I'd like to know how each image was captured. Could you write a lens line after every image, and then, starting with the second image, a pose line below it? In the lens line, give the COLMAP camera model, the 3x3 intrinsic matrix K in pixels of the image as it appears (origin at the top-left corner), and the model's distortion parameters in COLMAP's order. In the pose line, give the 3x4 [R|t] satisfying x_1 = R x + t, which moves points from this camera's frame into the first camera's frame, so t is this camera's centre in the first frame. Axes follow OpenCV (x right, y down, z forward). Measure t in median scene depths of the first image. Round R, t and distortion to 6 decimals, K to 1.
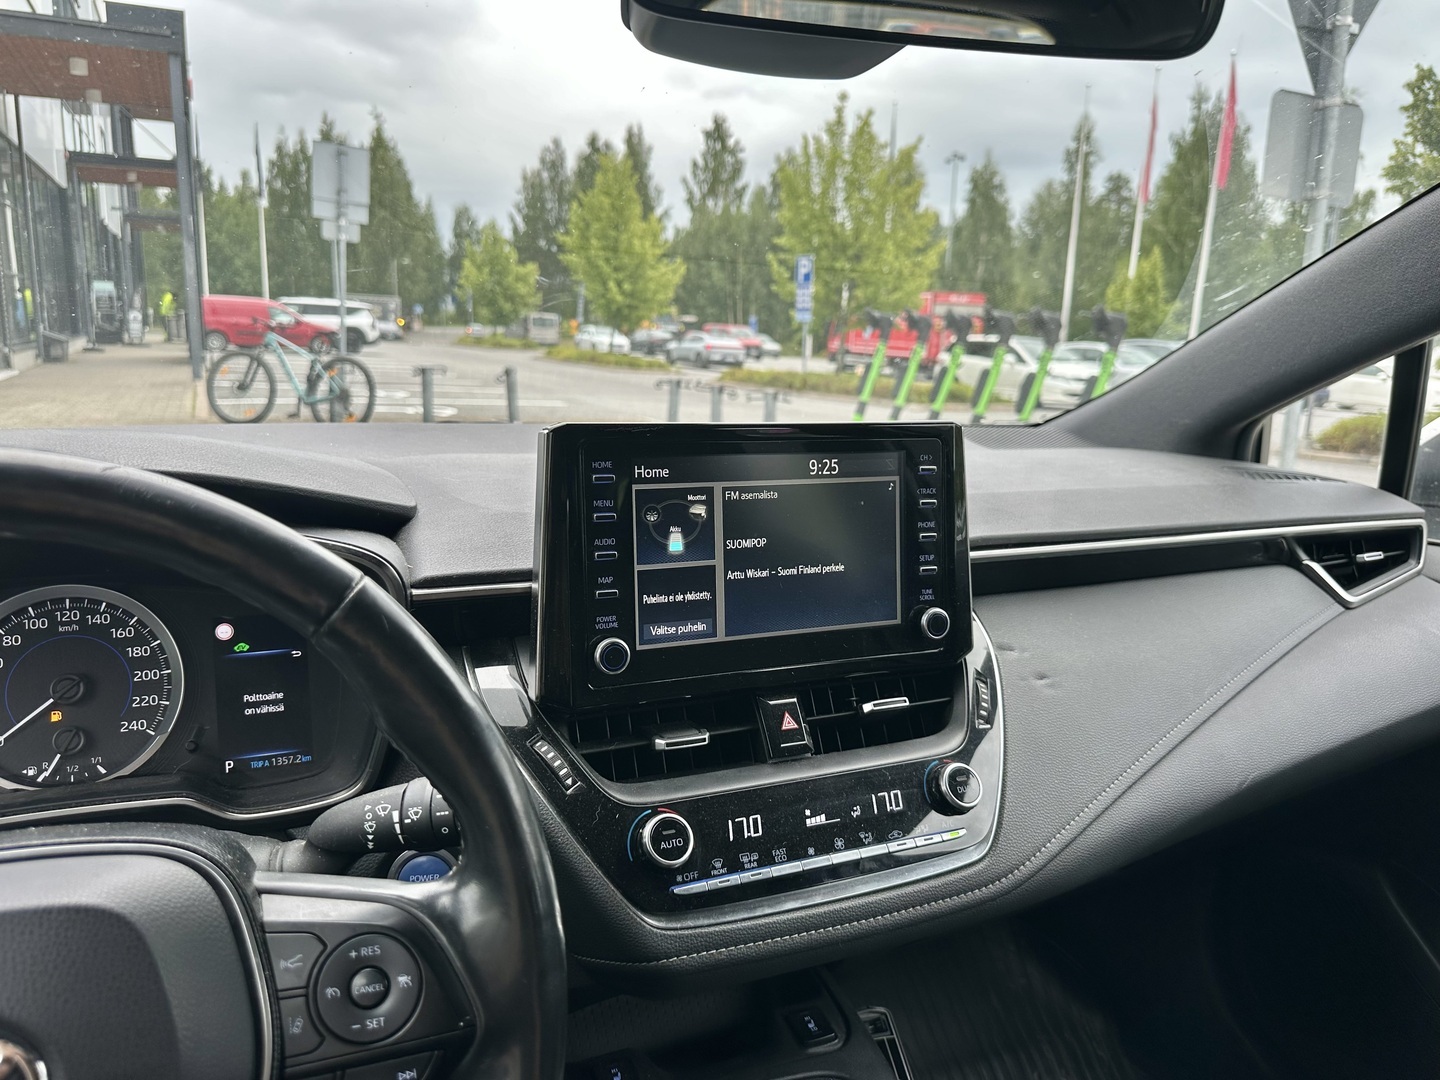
lens RADIAL K [[1014.3, 0, 720.0], [0, 1014.3, 540.0], [0, 0, 1]] dist [0.121713, -0.158603]
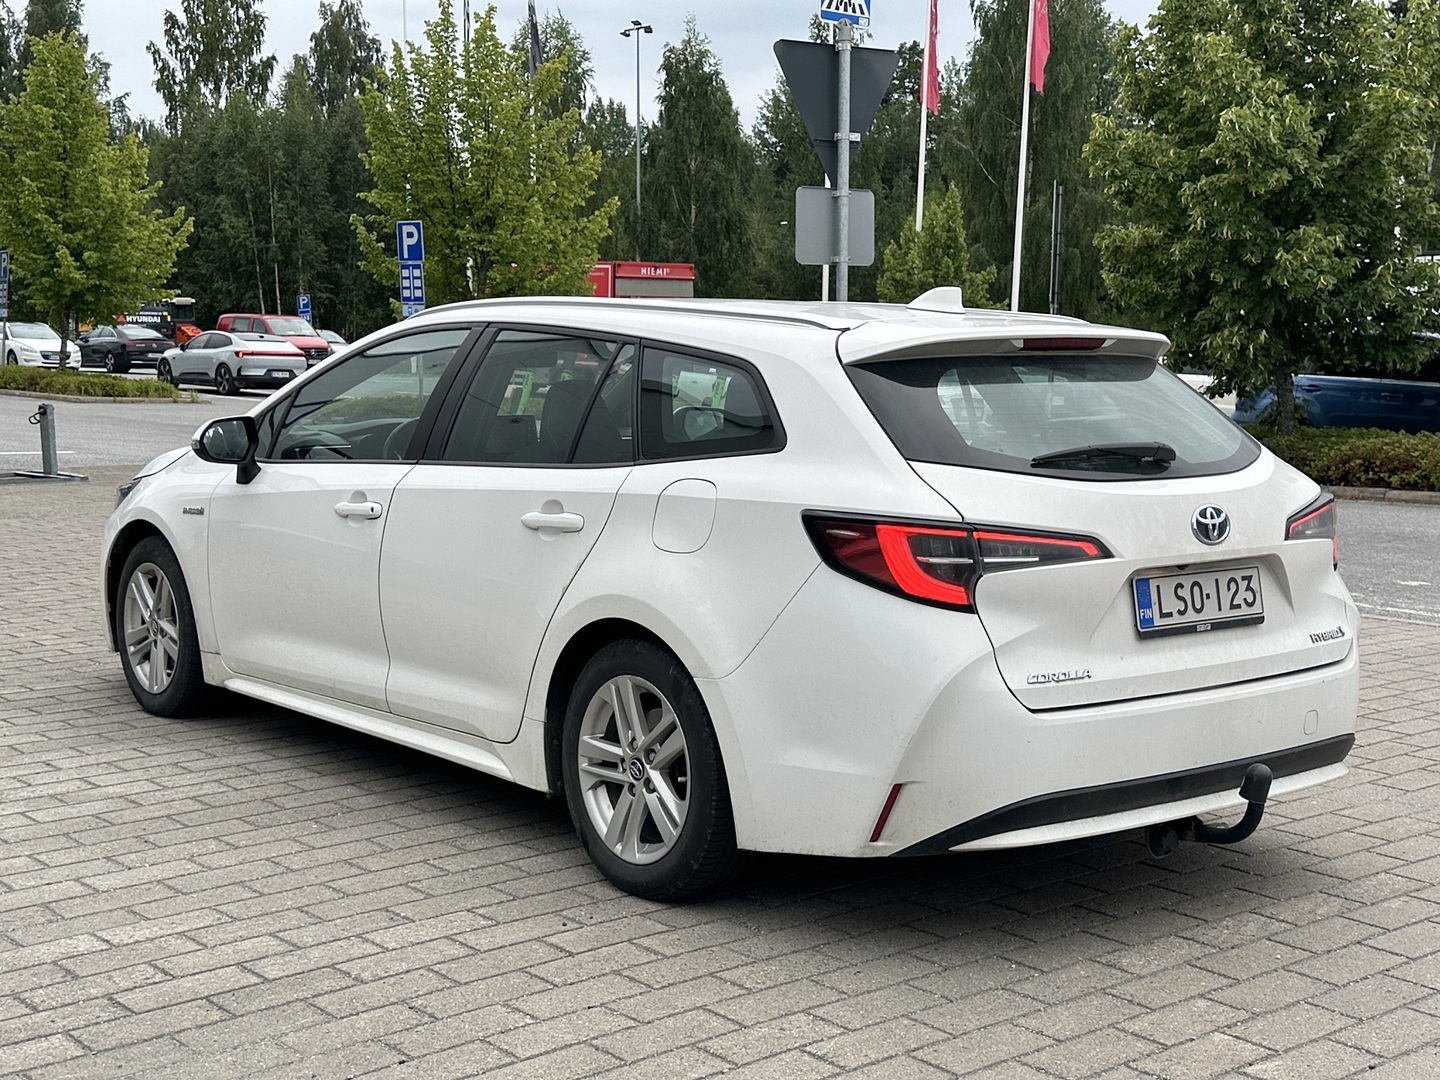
lens RADIAL K [[1960.7, 0, 720.0], [0, 1960.7, 540.0], [0, 0, 1]] dist [0.115119, -0.016073]
pose [[0.969709, -0.052563, 0.238542, -0.038922], [0.072813, 0.994378, -0.076884, 0.041117], [-0.233160, 0.091924, 0.968084, -0.270337]]
